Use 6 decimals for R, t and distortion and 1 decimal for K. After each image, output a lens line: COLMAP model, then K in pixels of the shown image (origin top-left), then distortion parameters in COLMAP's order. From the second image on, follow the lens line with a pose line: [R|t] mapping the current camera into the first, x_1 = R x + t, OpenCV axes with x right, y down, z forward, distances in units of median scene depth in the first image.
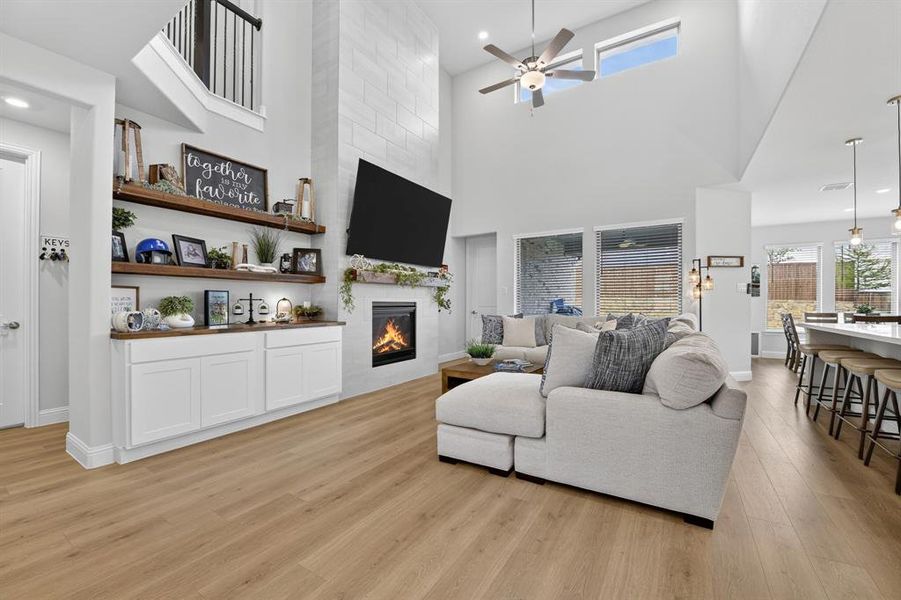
lens RADIAL K [[363.6, 0, 453.1], [0, 363.6, 303.3], [0, 0, 1]] dist [-0.020142, -0.000243]
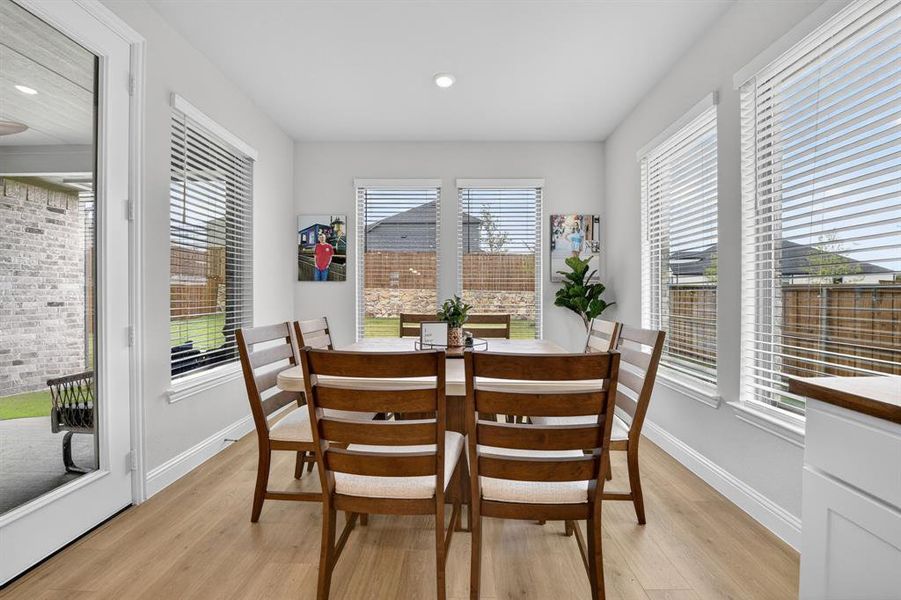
lens RADIAL K [[363.6, 0, 454.2], [0, 363.6, 296.5], [0, 0, 1]] dist [-0.020142, -0.000243]
pose [[0.857542, -0.001869, 0.514411, 1.312326], [-0.002897, 0.999960, 0.008463, -0.004009], [-0.514406, -0.008748, 0.857502, 0.881429]]
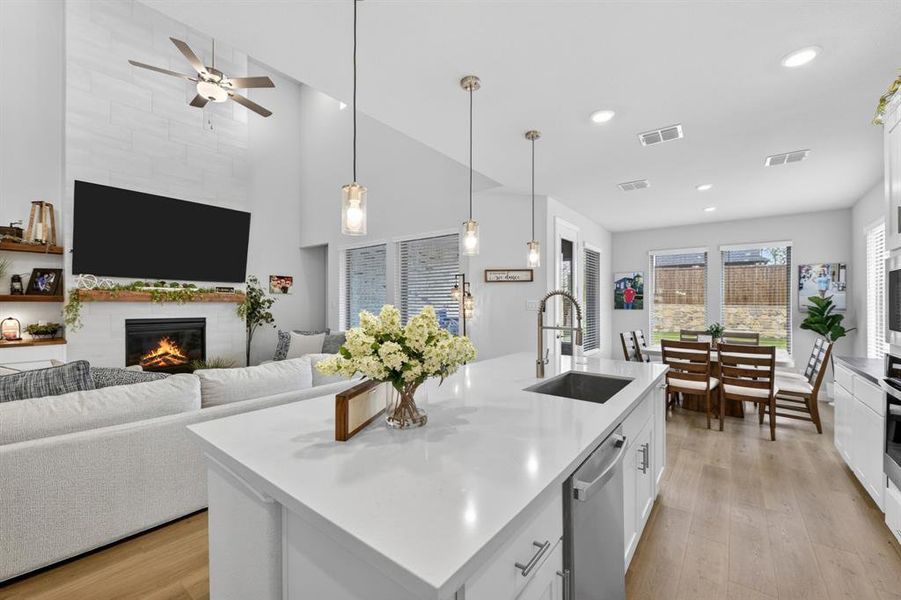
lens RADIAL K [[363.6, 0, 454.1], [0, 363.6, 303.8], [0, 0, 1]] dist [-0.020142, -0.000243]
pose [[0.994063, 0.003718, -0.108739, 0.890332], [-0.003662, 0.999993, 0.000713, -0.057859], [0.108740, -0.000311, 0.994070, 0.122865]]
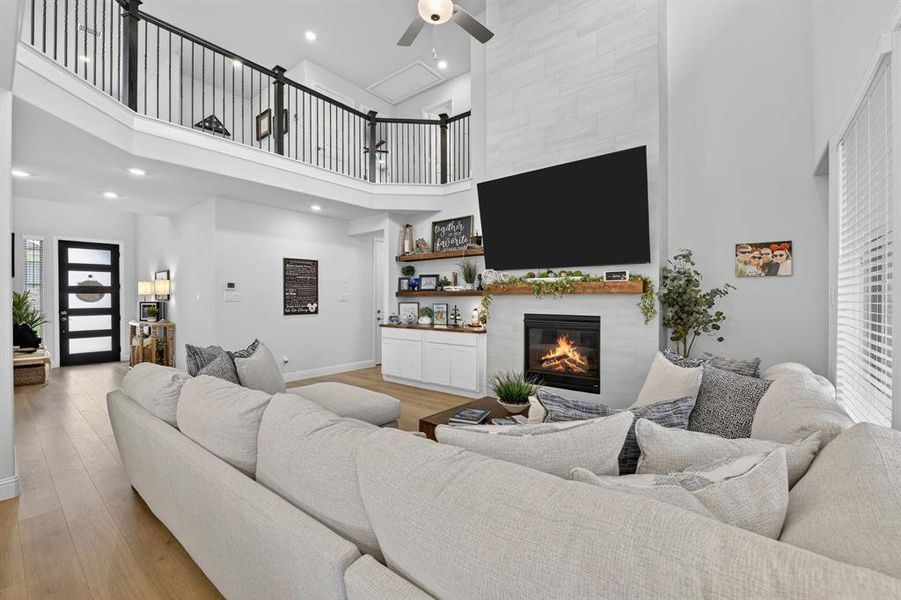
lens RADIAL K [[363.6, 0, 463.9], [0, 363.6, 298.8], [0, 0, 1]] dist [-0.020142, -0.000243]
pose [[-0.092849, 0.007330, -0.995653, 0.831552], [0.003841, 0.999968, 0.007003, -0.056800], [0.995673, -0.003174, -0.092874, 1.041115]]
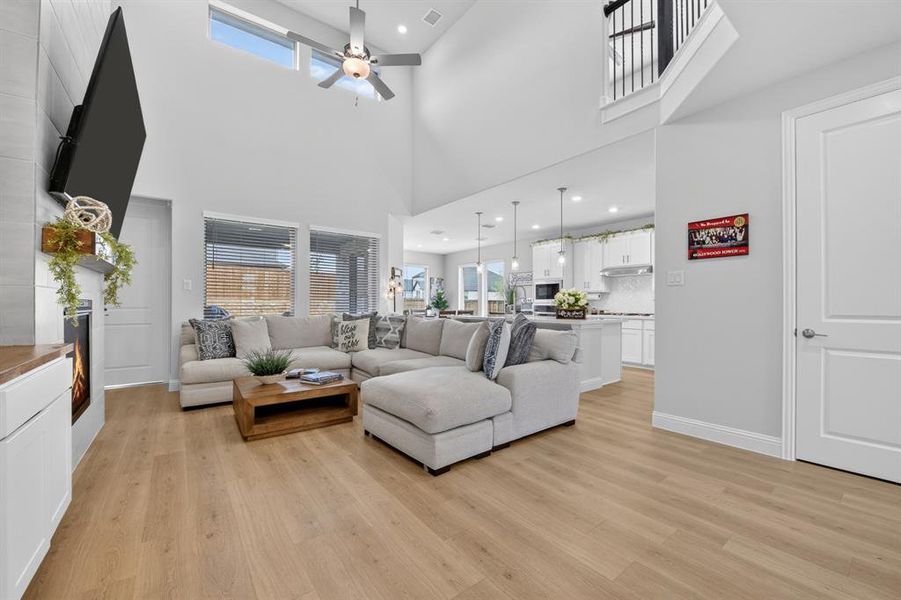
lens RADIAL K [[363.6, 0, 457.5], [0, 363.6, 300.1], [0, 0, 1]] dist [-0.020142, -0.000243]
pose [[0.342806, 0.011371, 0.939337, -0.540657], [-0.004064, 0.999935, -0.010622, 0.001034], [-0.939397, -0.000177, 0.342830, 0.391989]]
